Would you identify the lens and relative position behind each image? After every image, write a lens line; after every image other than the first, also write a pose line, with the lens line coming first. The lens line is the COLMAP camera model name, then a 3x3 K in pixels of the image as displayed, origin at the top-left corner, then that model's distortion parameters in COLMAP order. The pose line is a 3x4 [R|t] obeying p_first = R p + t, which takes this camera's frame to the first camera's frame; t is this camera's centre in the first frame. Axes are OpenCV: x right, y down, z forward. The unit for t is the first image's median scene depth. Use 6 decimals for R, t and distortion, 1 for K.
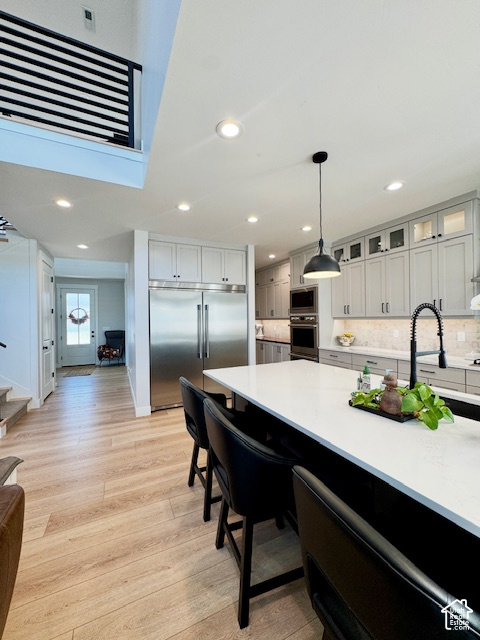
lens RADIAL K [[255.1, 0, 239.4], [0, 255.1, 315.3], [0, 0, 1]] dist [-0.000127, 0.000267]
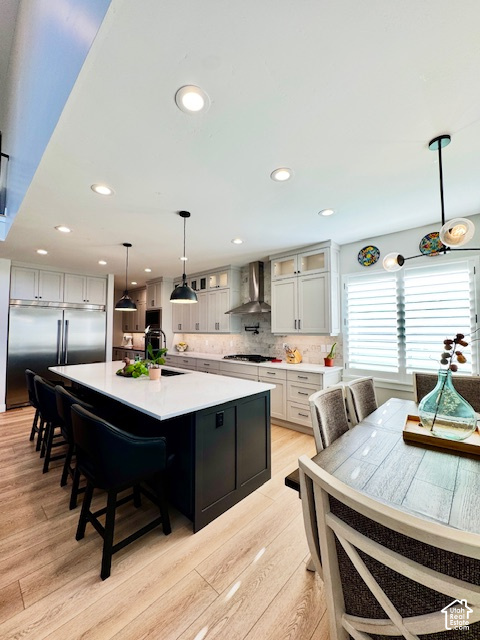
lens RADIAL K [[255.1, 0, 243.5], [0, 255.1, 323.3], [0, 0, 1]] dist [-0.000127, 0.000267]
pose [[0.929396, 0.019938, 0.368545, 0.218379], [-0.014227, 0.999733, -0.018209, -0.019583], [-0.368809, 0.011680, 0.929432, -0.483026]]
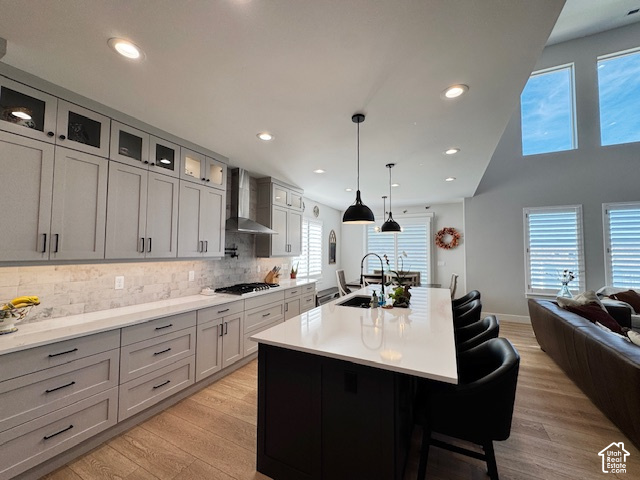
lens RADIAL K [[255.1, 0, 323.5], [0, 255.1, 234.2], [0, 0, 1]] dist [-0.000127, 0.000267]
pose [[-0.620644, 0.062043, 0.781634, -0.228759], [-0.005328, 0.996508, -0.083329, -0.002779], [-0.784075, -0.055882, -0.618146, 0.901738]]
